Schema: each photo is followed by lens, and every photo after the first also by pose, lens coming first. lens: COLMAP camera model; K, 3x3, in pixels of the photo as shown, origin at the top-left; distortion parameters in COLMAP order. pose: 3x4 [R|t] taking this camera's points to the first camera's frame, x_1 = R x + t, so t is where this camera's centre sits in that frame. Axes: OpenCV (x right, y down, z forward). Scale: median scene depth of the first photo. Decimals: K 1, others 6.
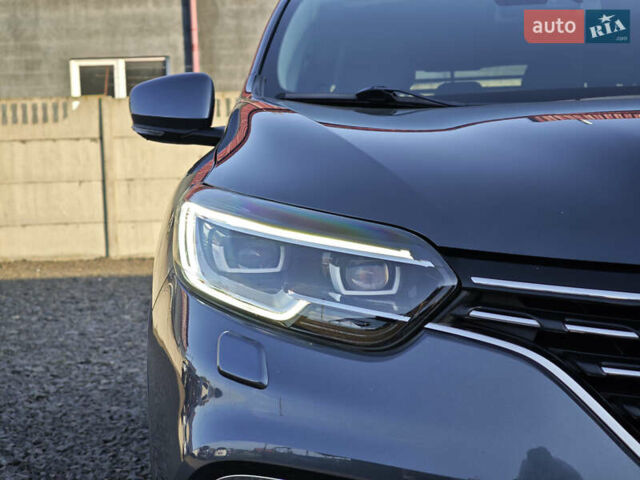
lens RADIAL K [[1169.8, 0, 320.0], [0, 1169.8, 240.0], [0, 0, 1]] dist [-0.000615, -0.259635]
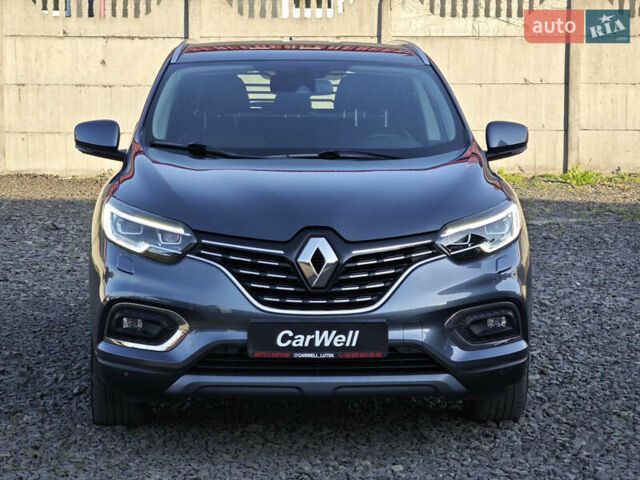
lens RADIAL K [[1169.8, 0, 320.0], [0, 1169.8, 240.0], [0, 0, 1]] dist [-0.000615, -0.259635]
pose [[0.995679, 0.038649, 0.084437, 0.143633], [-0.043319, 0.997590, 0.054193, -0.118479], [-0.082139, -0.057617, 0.994954, -1.665105]]
